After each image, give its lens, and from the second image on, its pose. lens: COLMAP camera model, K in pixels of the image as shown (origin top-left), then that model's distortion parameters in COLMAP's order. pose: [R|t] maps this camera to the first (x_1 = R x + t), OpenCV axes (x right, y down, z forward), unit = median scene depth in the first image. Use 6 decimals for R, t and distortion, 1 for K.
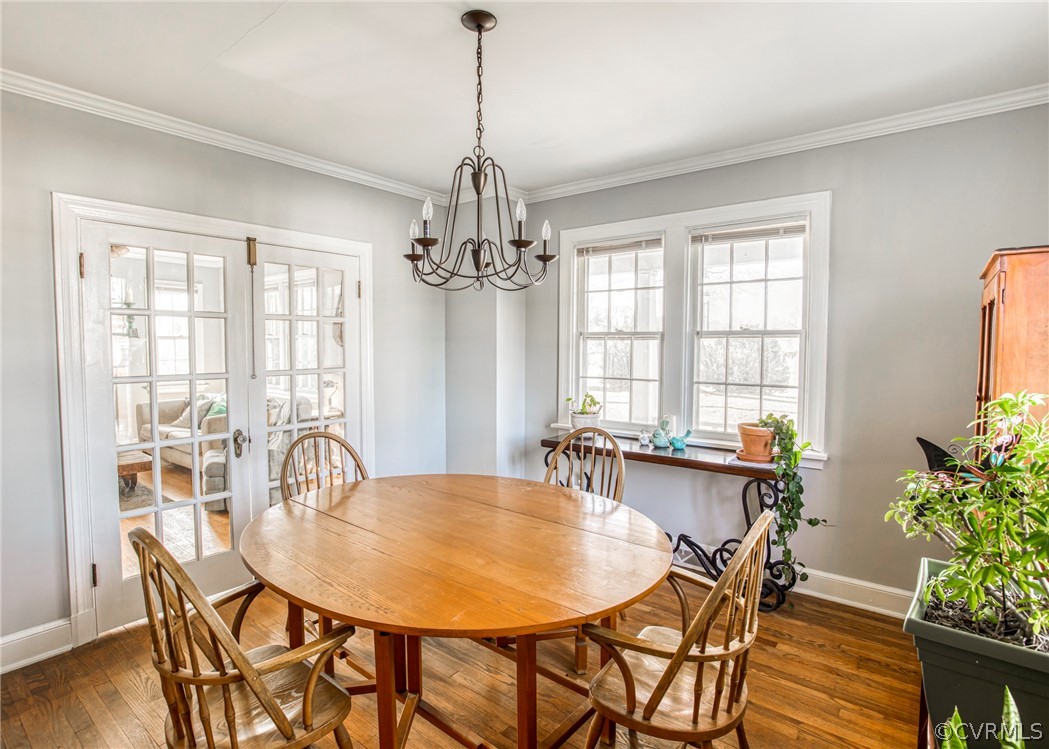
lens RADIAL K [[526.1, 0, 515.9], [0, 526.1, 375.2], [0, 0, 1]] dist [-0.039088, 0.009051]
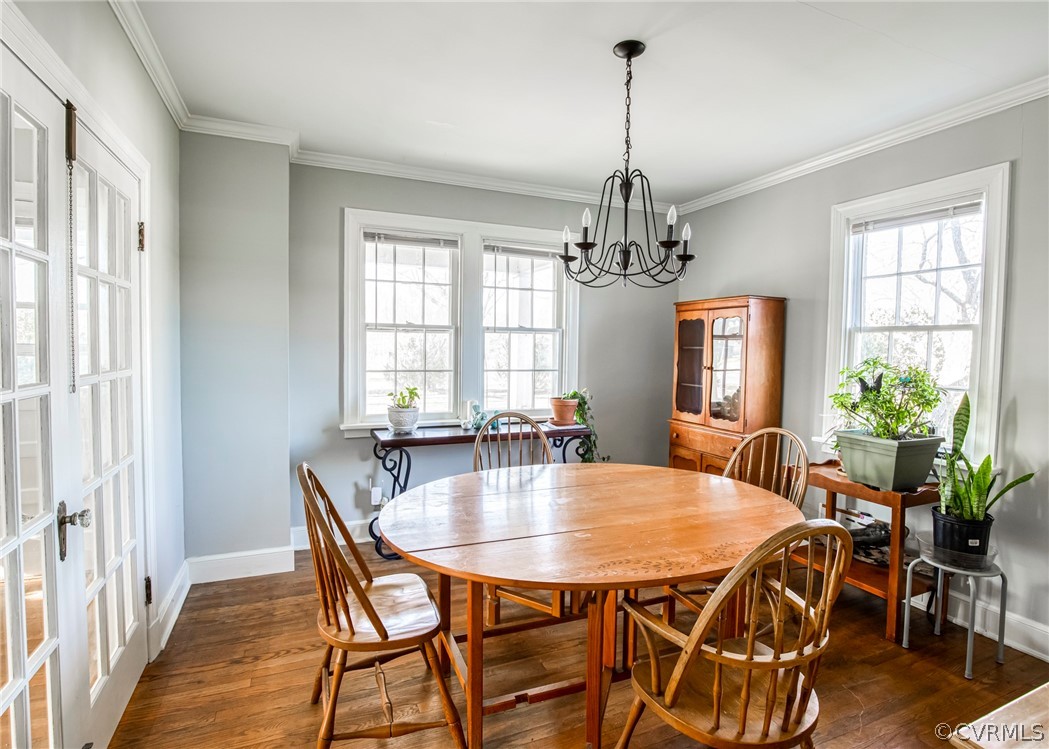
lens RADIAL K [[526.1, 0, 505.1], [0, 526.1, 364.7], [0, 0, 1]] dist [-0.039088, 0.009051]
pose [[0.481176, -0.035983, 0.875885, -0.652454], [0.033812, 0.999176, 0.022473, -0.024325], [-0.875972, 0.018802, 0.481996, 0.395096]]
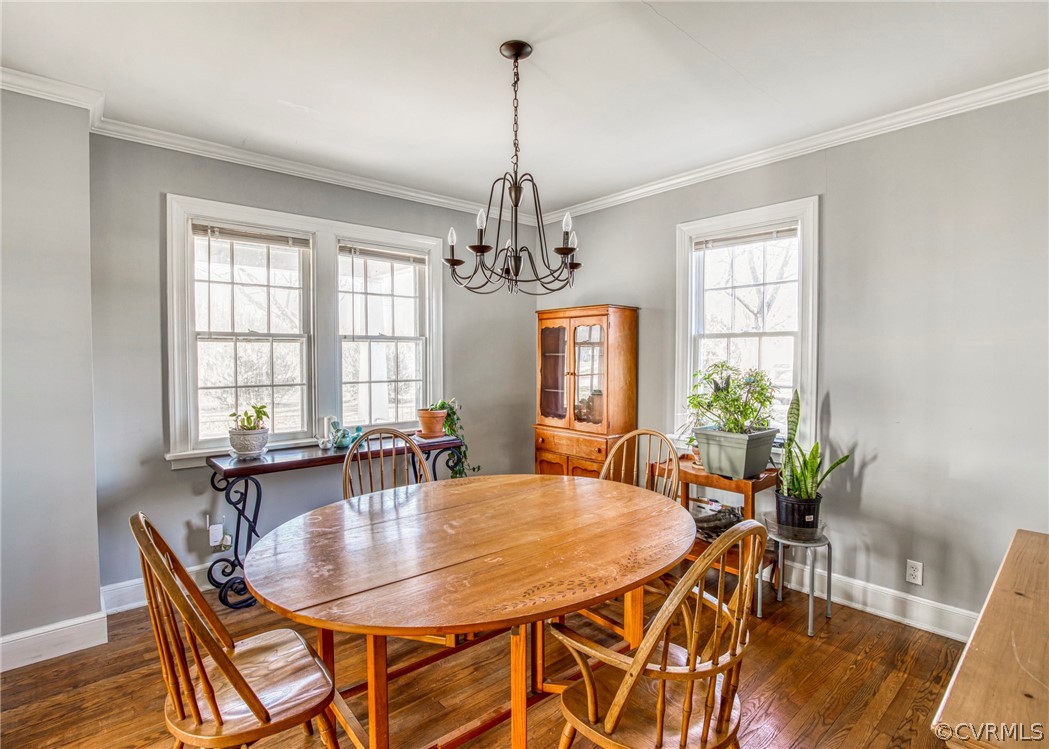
lens RADIAL K [[526.1, 0, 522.2], [0, 526.1, 365.1], [0, 0, 1]] dist [-0.039088, 0.009051]
pose [[0.175230, -0.031418, 0.984026, -0.633956], [0.051112, 0.998433, 0.022776, -0.028369], [-0.983200, 0.046304, 0.176562, 0.449045]]
